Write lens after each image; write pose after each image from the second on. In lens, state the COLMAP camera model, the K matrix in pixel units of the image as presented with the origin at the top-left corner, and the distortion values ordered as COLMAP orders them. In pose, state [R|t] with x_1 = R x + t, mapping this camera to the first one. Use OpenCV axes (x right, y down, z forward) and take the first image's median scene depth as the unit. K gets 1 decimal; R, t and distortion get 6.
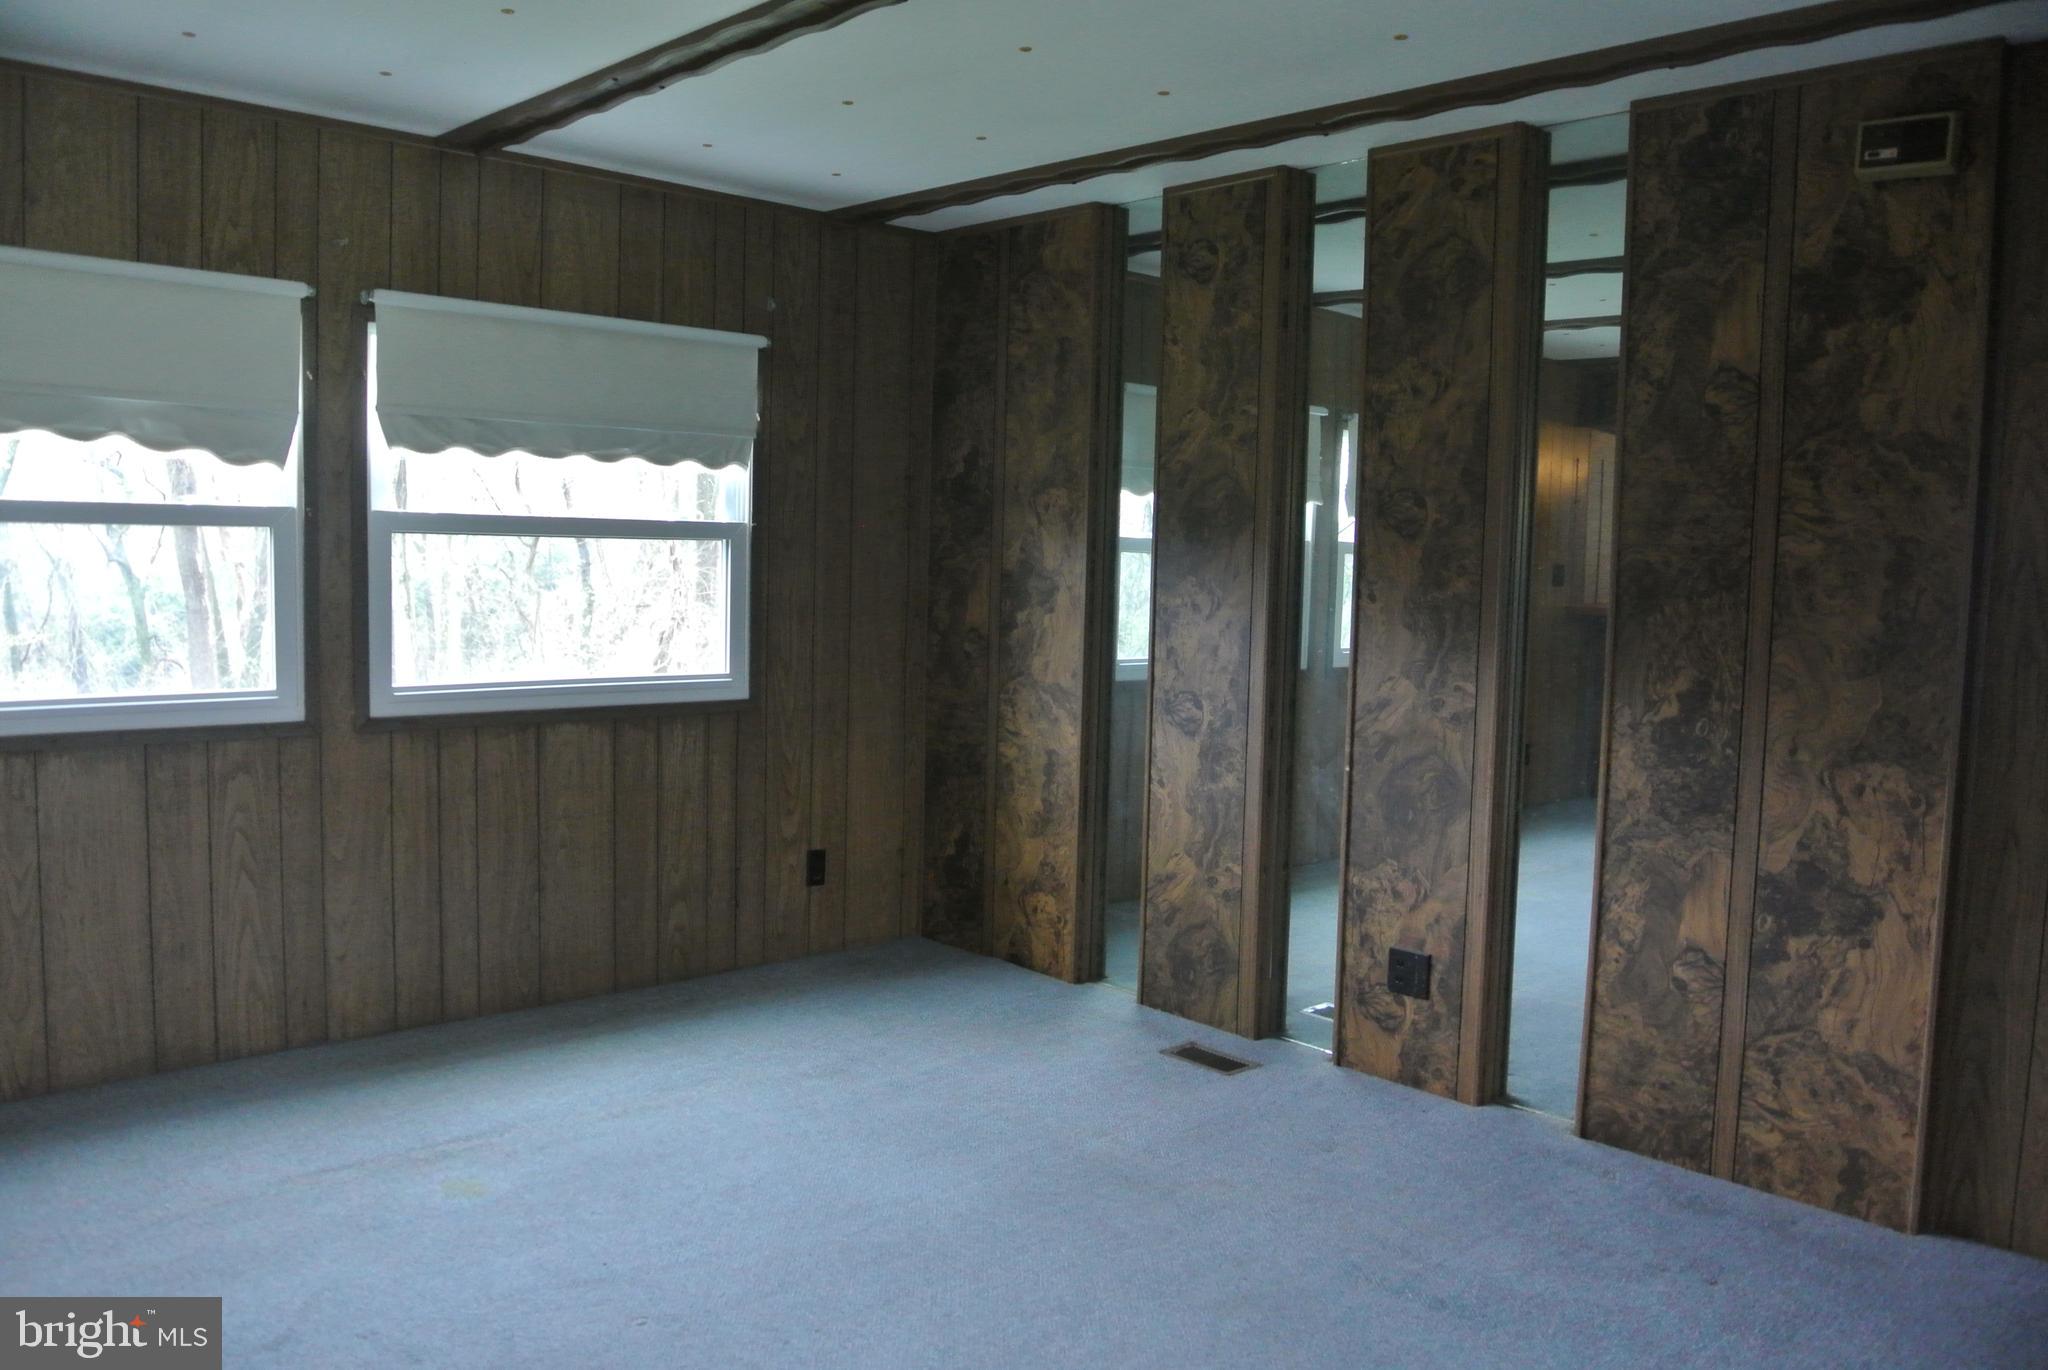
lens RADIAL K [[1590.4, 0, 1012.9], [0, 1590.4, 704.8], [0, 0, 1]] dist [-0.095804, 0.045414]
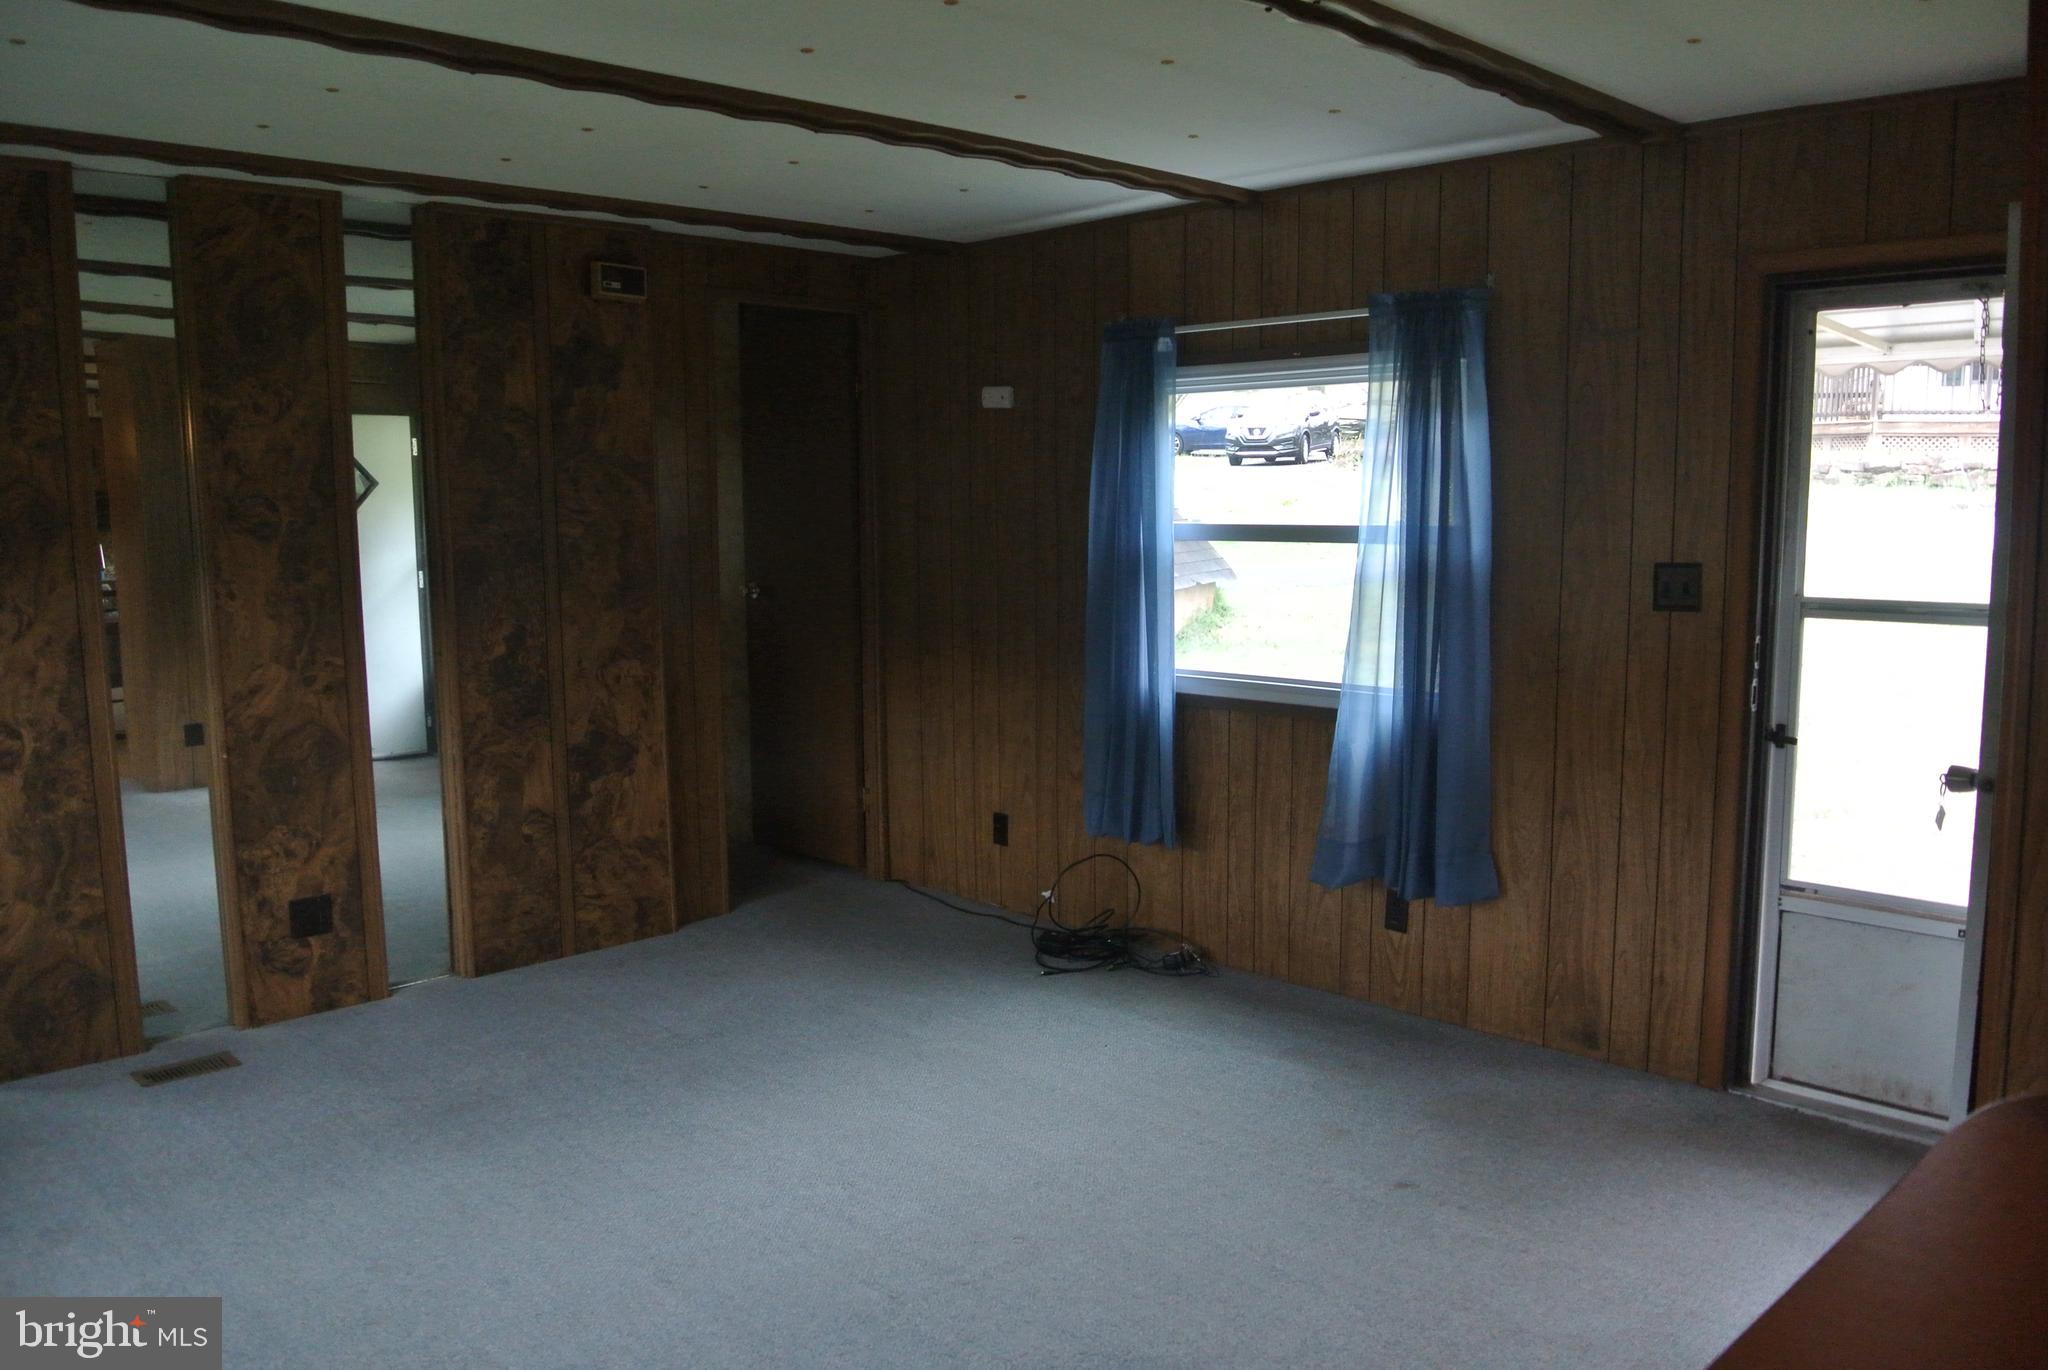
lens RADIAL K [[1601.3, 0, 1008.7], [0, 1601.3, 696.2], [0, 0, 1]] dist [-0.088428, 0.038606]
pose [[-0.026291, -0.153745, 0.987761, -0.890904], [0.107444, 0.981944, 0.155700, -0.114009], [-0.993863, 0.110222, -0.009298, 0.499642]]
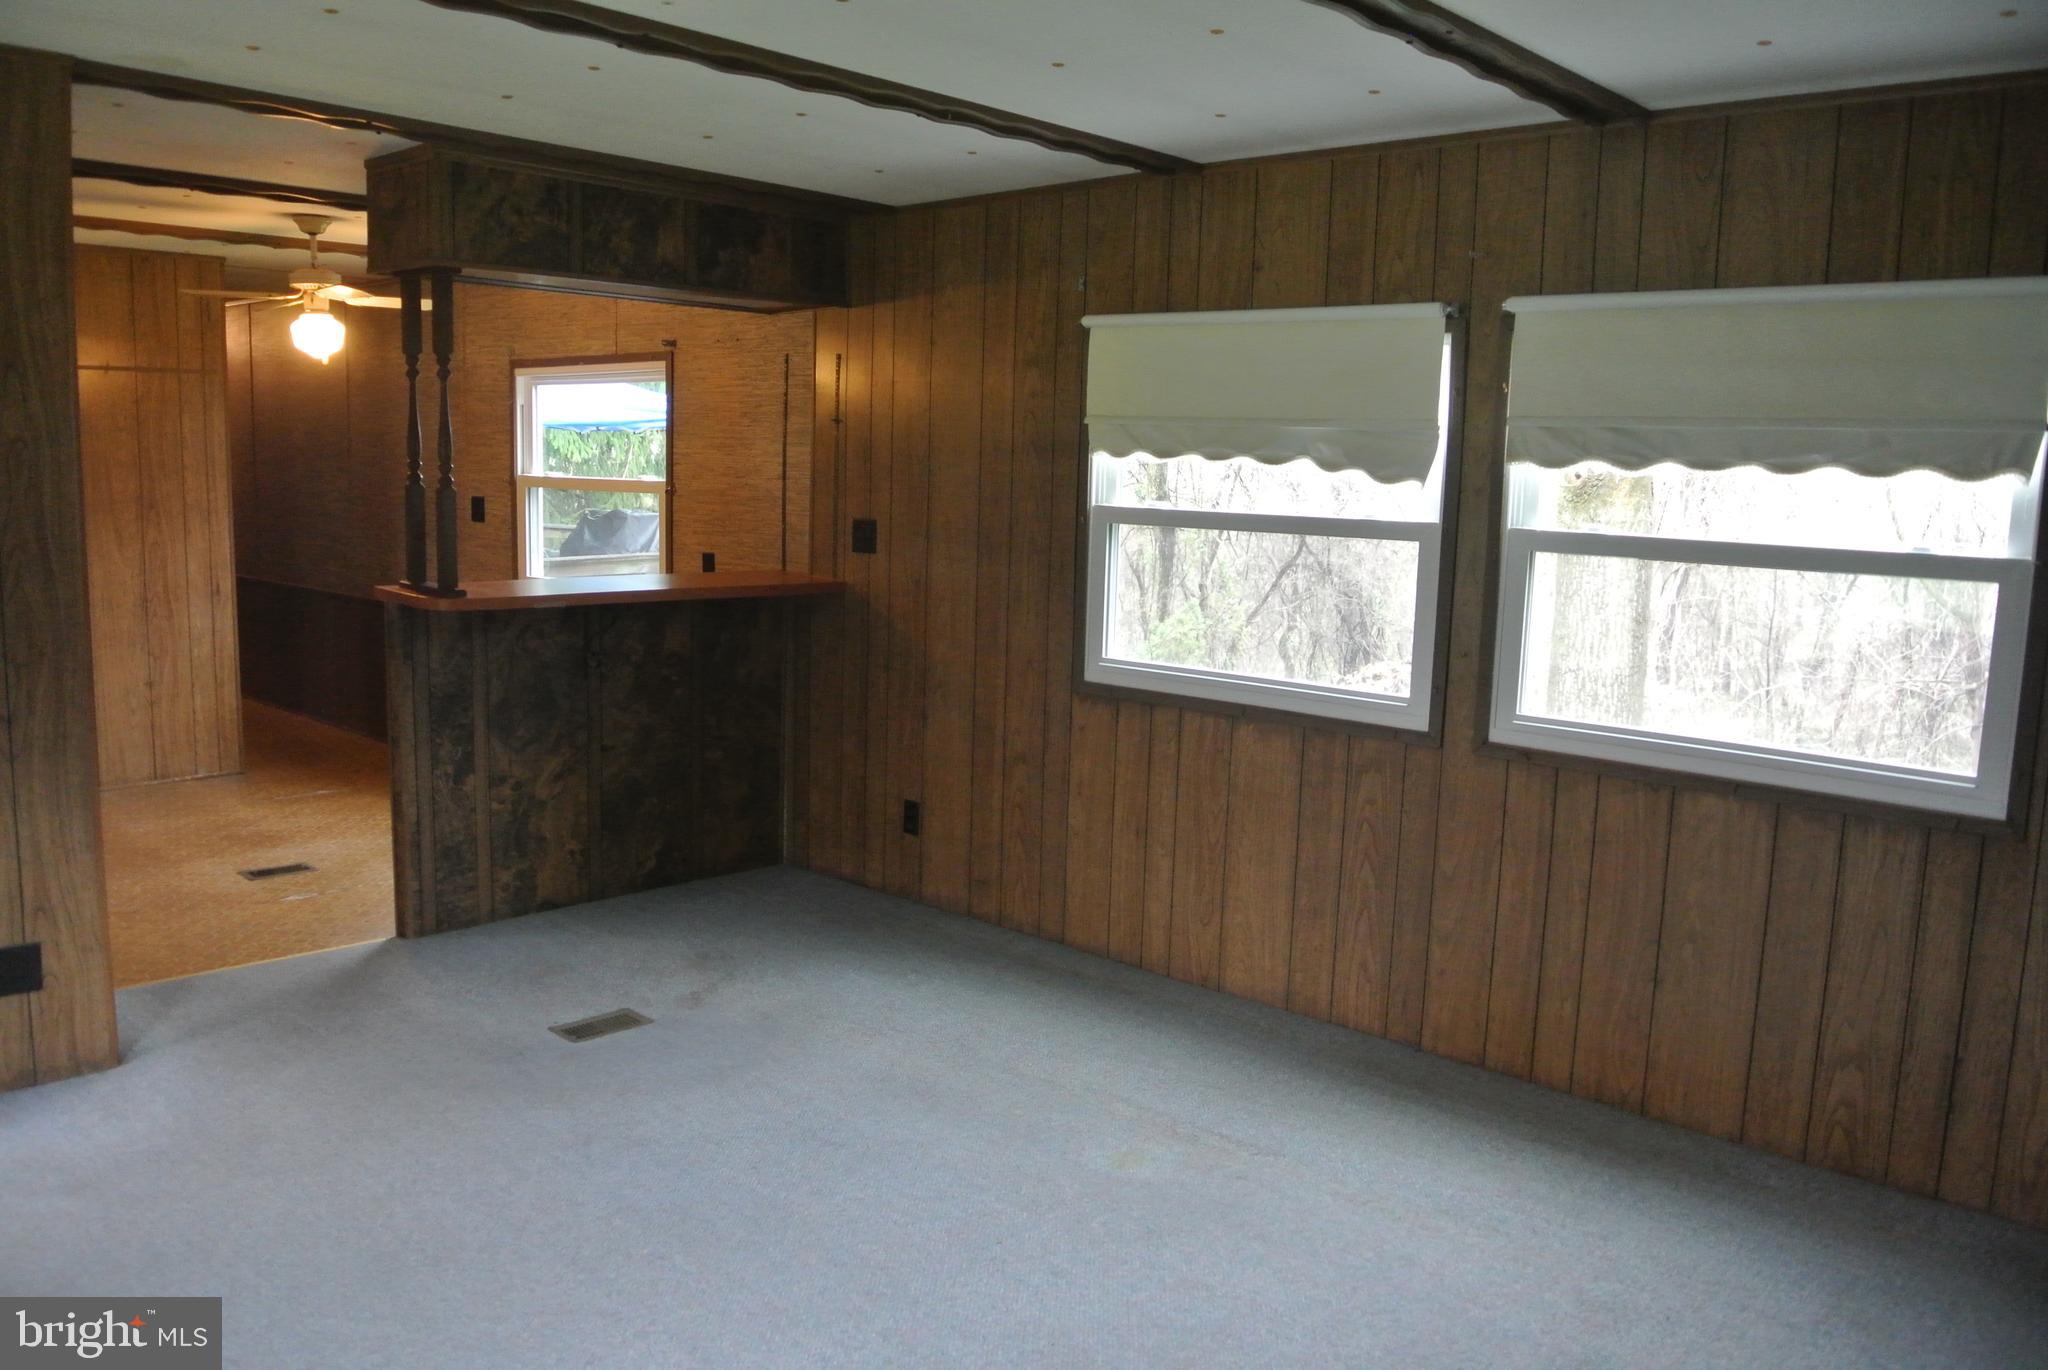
lens RADIAL K [[1601.3, 0, 1008.7], [0, 1601.3, 696.2], [0, 0, 1]] dist [-0.088428, 0.038606]
pose [[0.064931, 0.115757, -0.991153, 0.573945], [-0.125526, 0.986307, 0.106968, -0.092389], [0.989963, 0.117470, 0.078572, 0.661736]]
